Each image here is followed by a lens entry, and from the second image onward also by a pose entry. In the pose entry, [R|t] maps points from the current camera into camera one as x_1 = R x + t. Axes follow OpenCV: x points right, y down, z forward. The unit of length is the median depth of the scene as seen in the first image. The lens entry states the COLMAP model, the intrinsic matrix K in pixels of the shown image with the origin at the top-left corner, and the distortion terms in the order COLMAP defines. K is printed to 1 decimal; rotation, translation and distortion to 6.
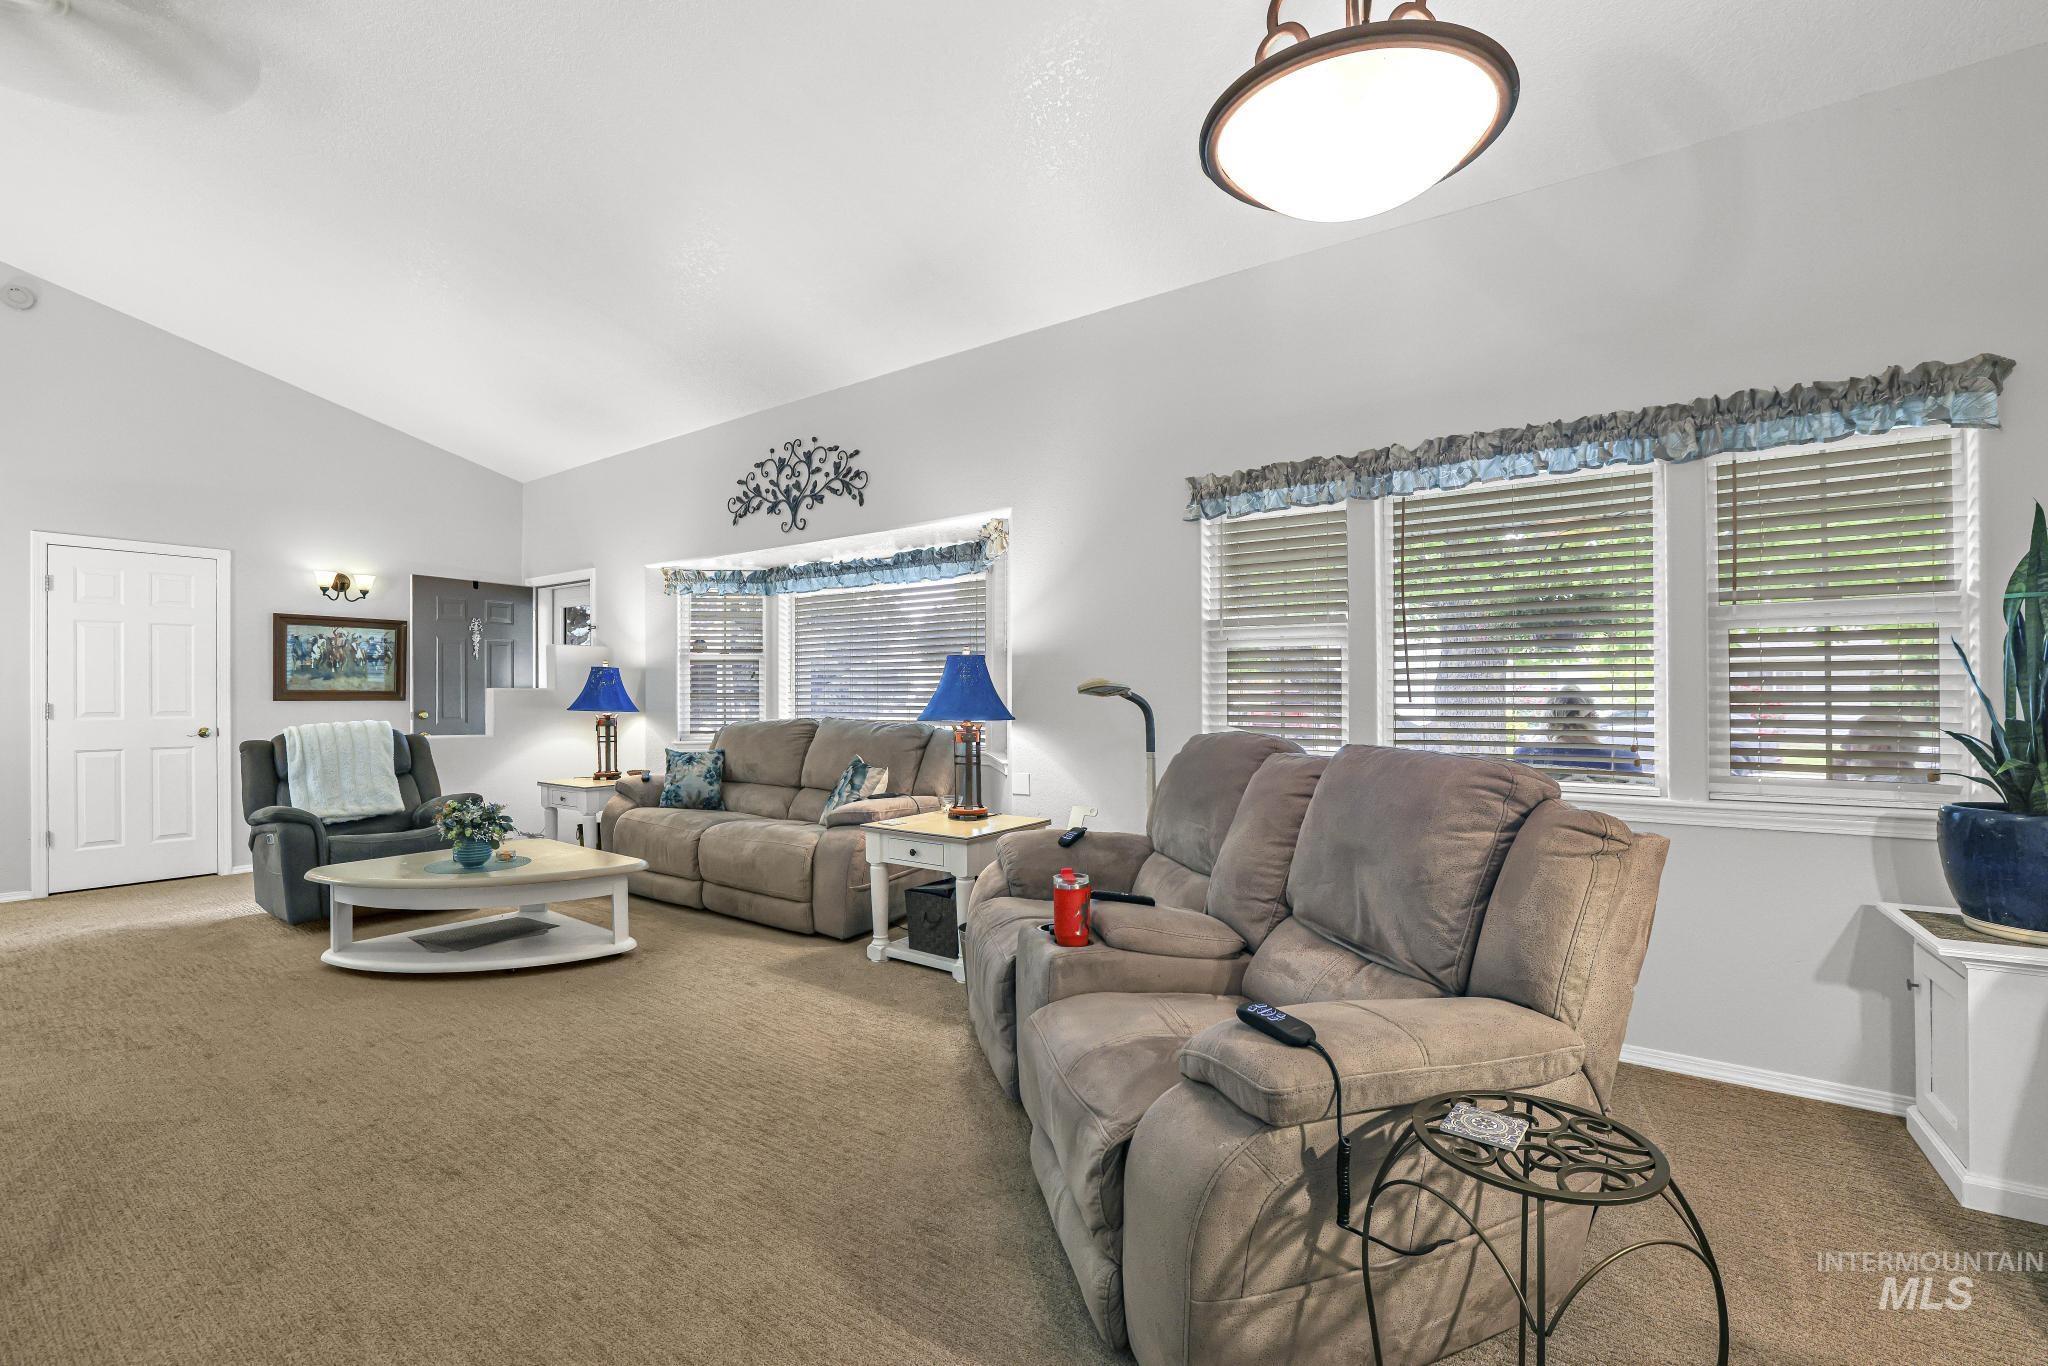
lens RADIAL K [[899.0, 0, 1032.1], [0, 899.0, 702.0], [0, 0, 1]] dist [-0.042798, 0.014307]
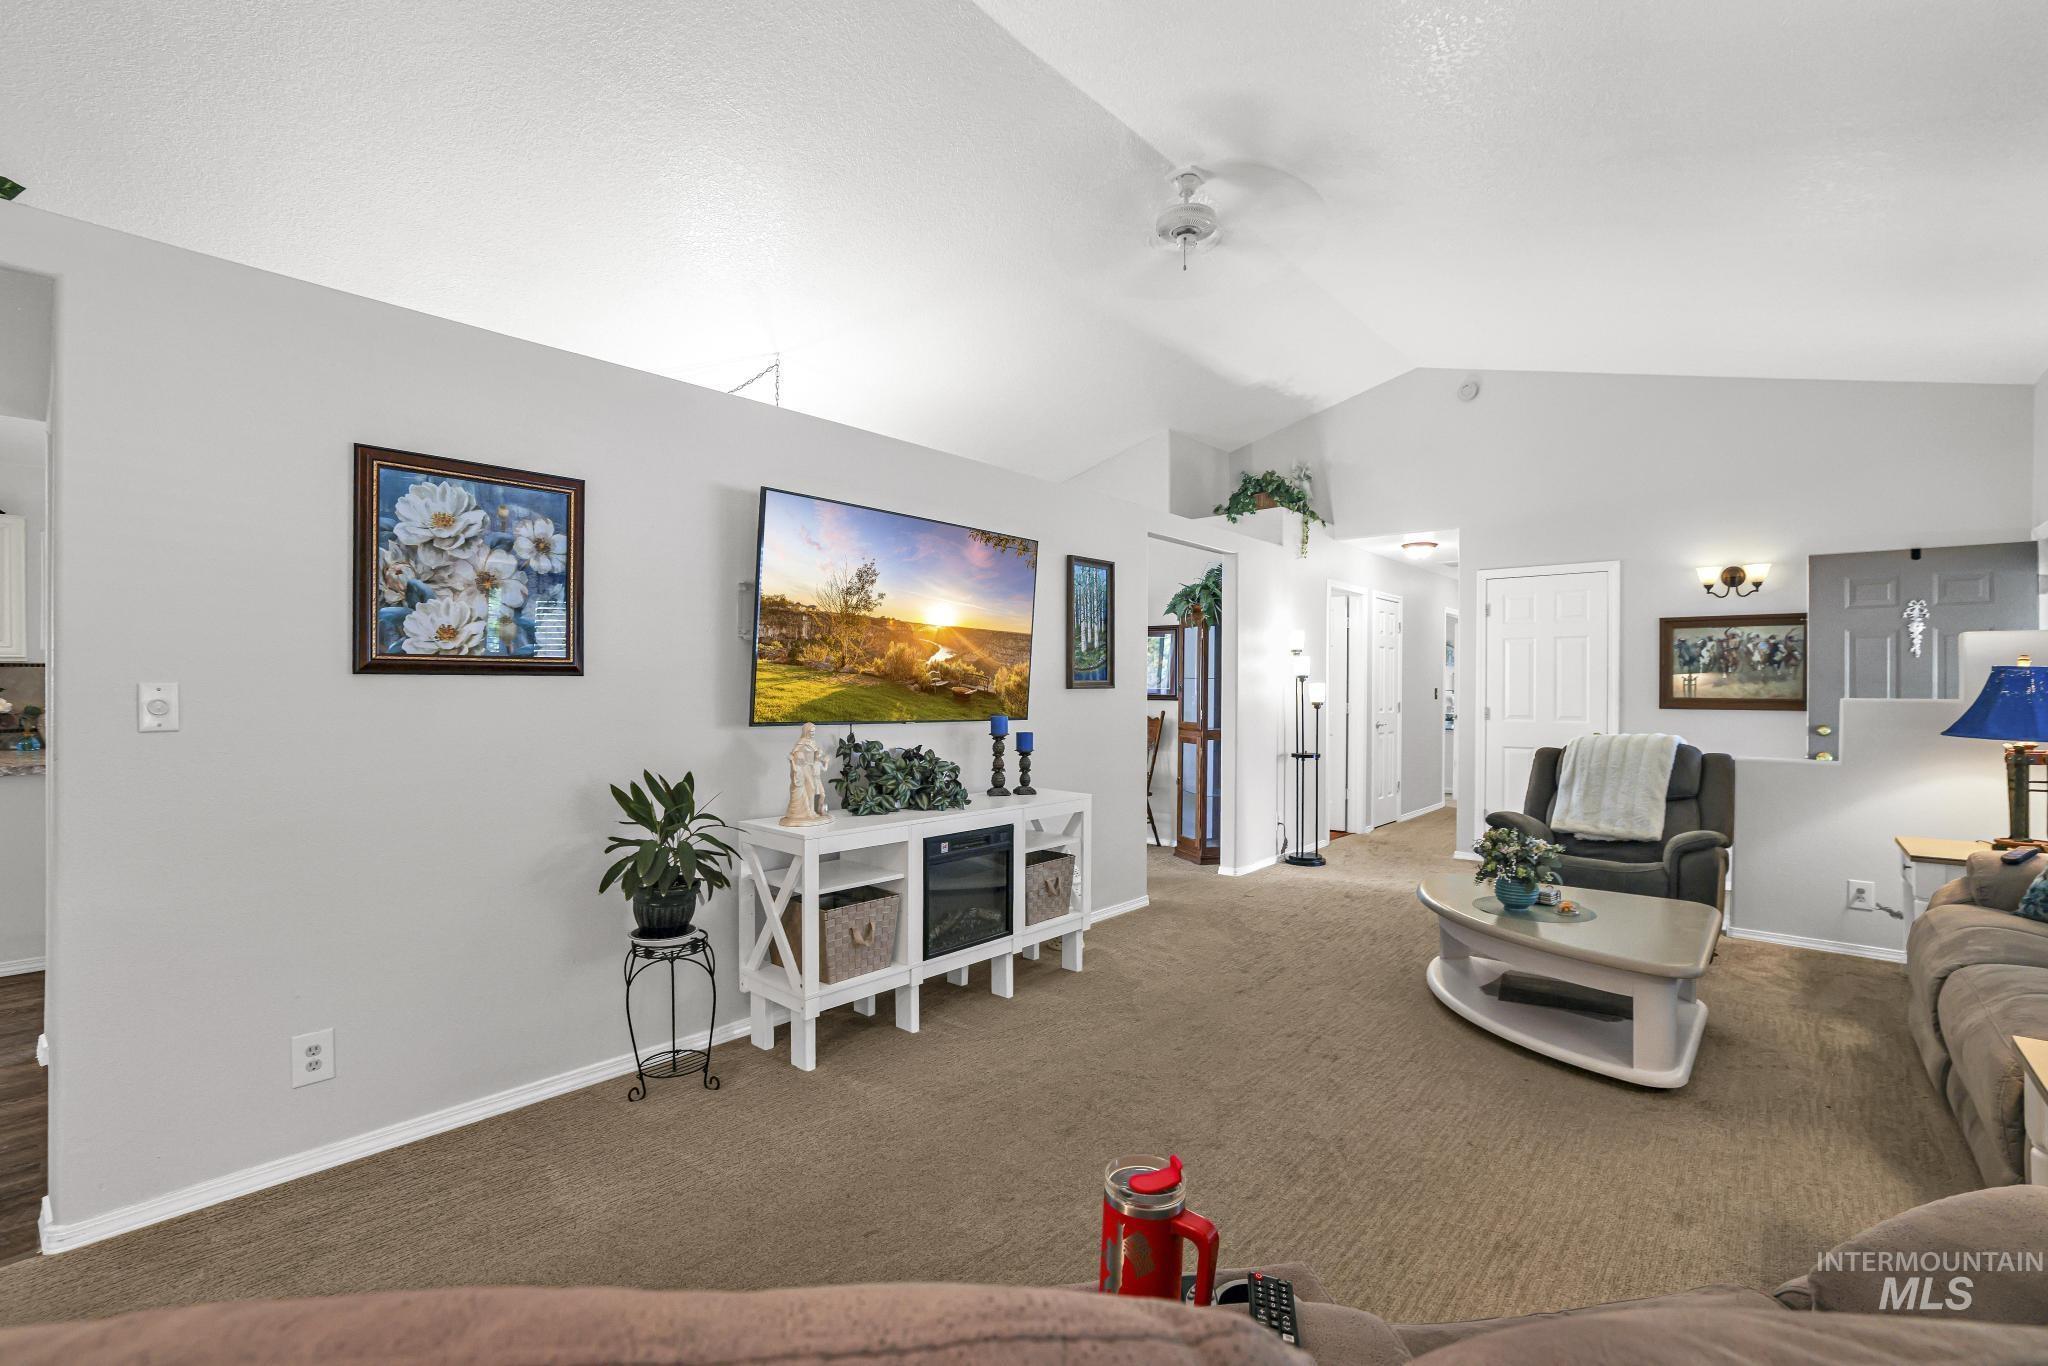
lens RADIAL K [[899.0, 0, 984.7], [0, 899.0, 686.9], [0, 0, 1]] dist [-0.042798, 0.014307]
pose [[-0.116145, -0.001036, -0.993232, 0.205143], [-0.013513, 0.999909, 0.000538, -0.017327], [0.993140, 0.013484, -0.116149, 0.411167]]
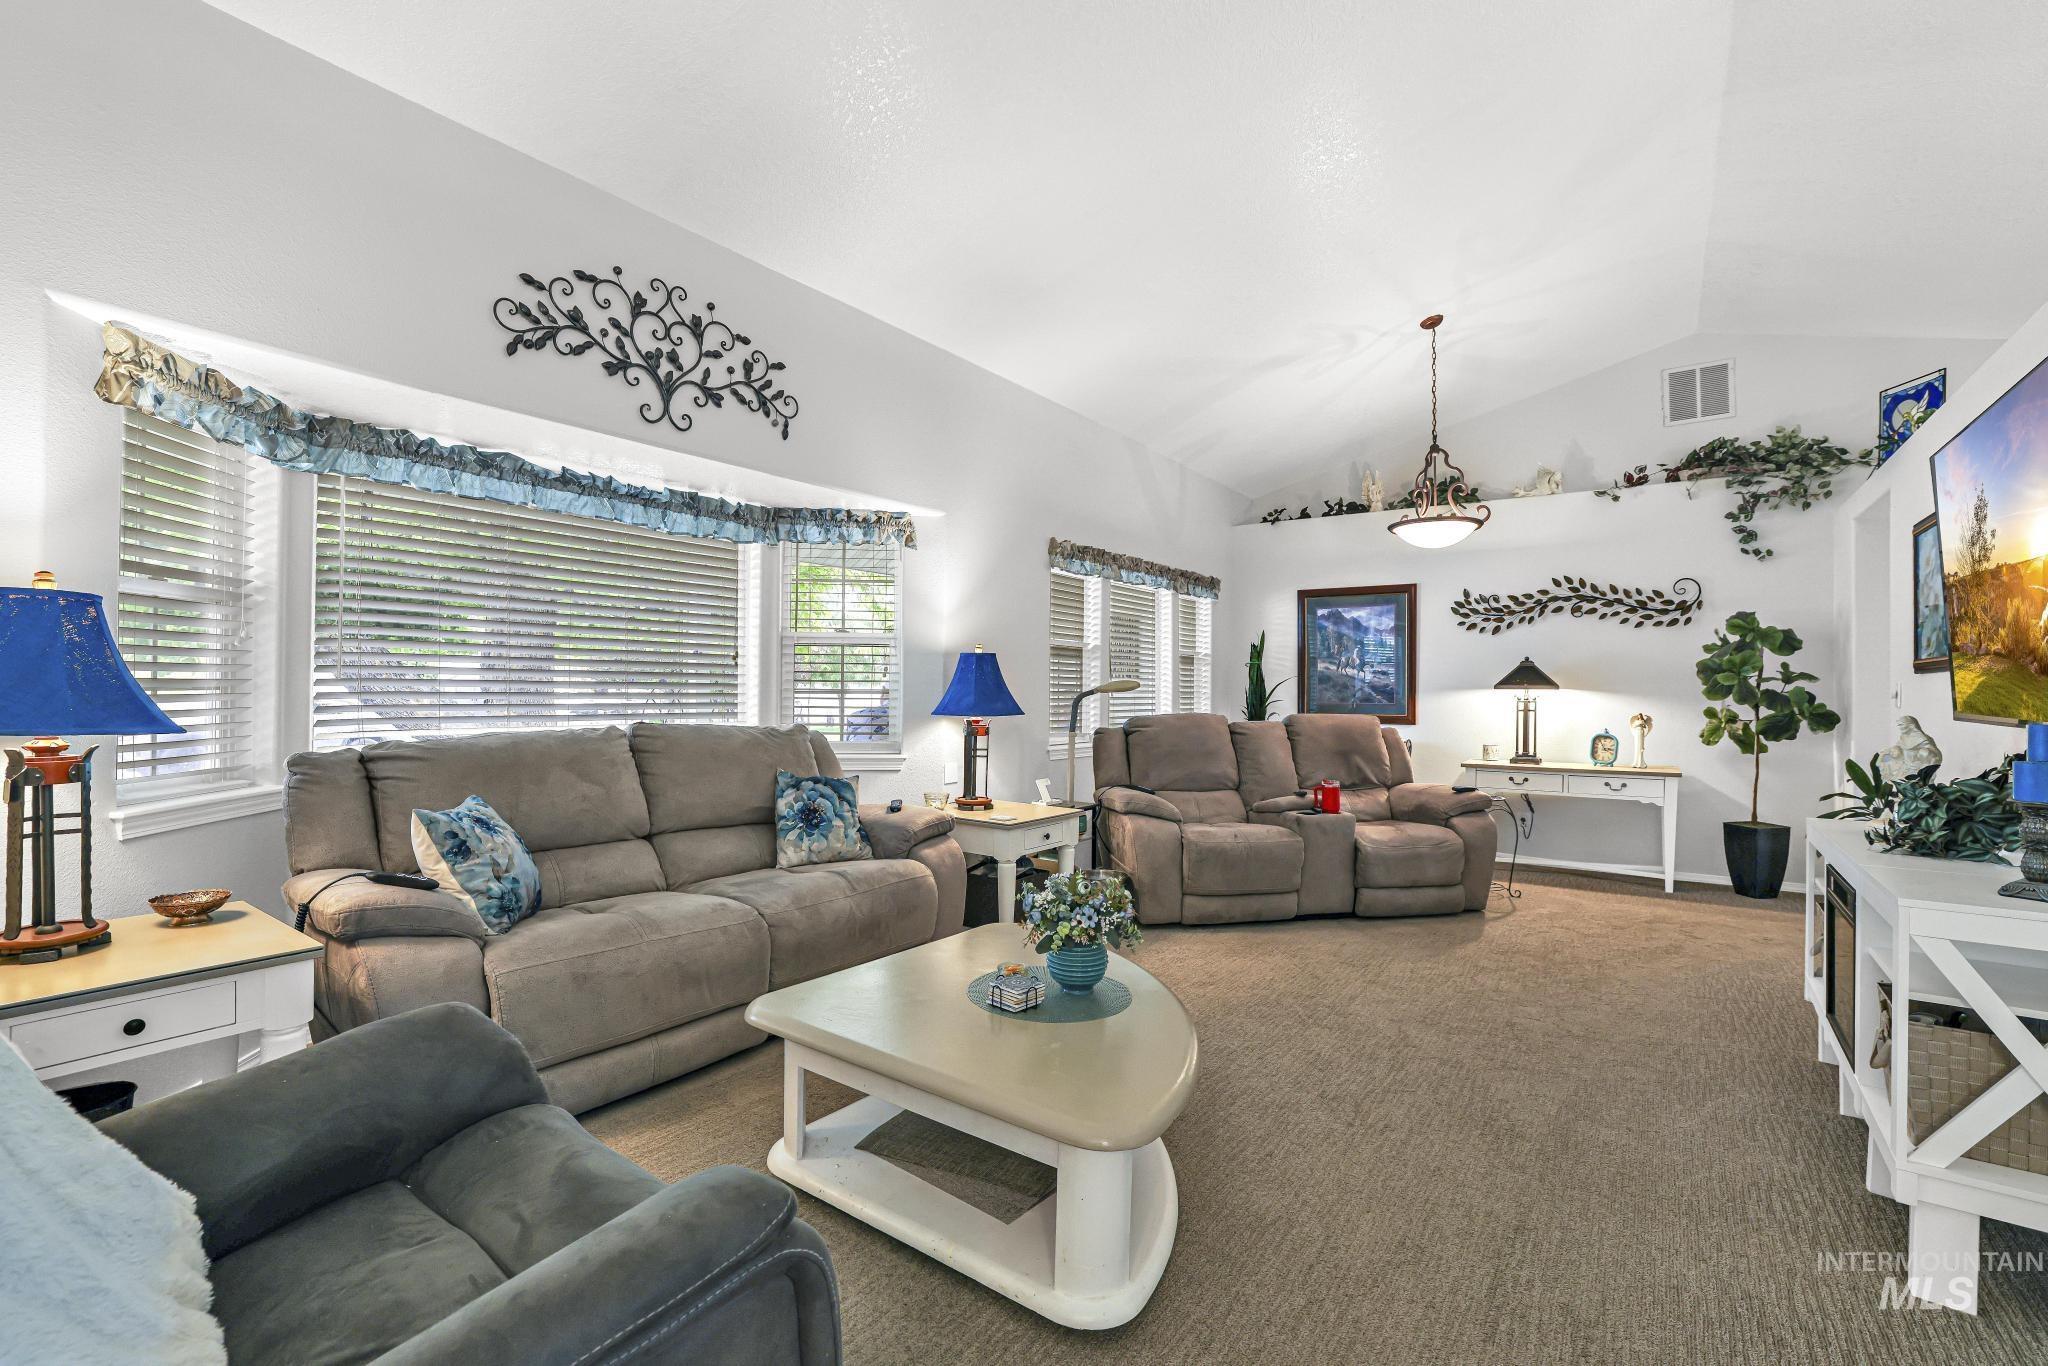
lens RADIAL K [[899.0, 0, 1011.2], [0, 899.0, 681.9], [0, 0, 1]] dist [-0.042798, 0.014307]
pose [[0.006590, 0.008233, 0.999944, -0.875107], [-0.001091, 0.999966, -0.008226, -0.007324], [-0.999978, -0.001036, 0.006599, 0.744134]]
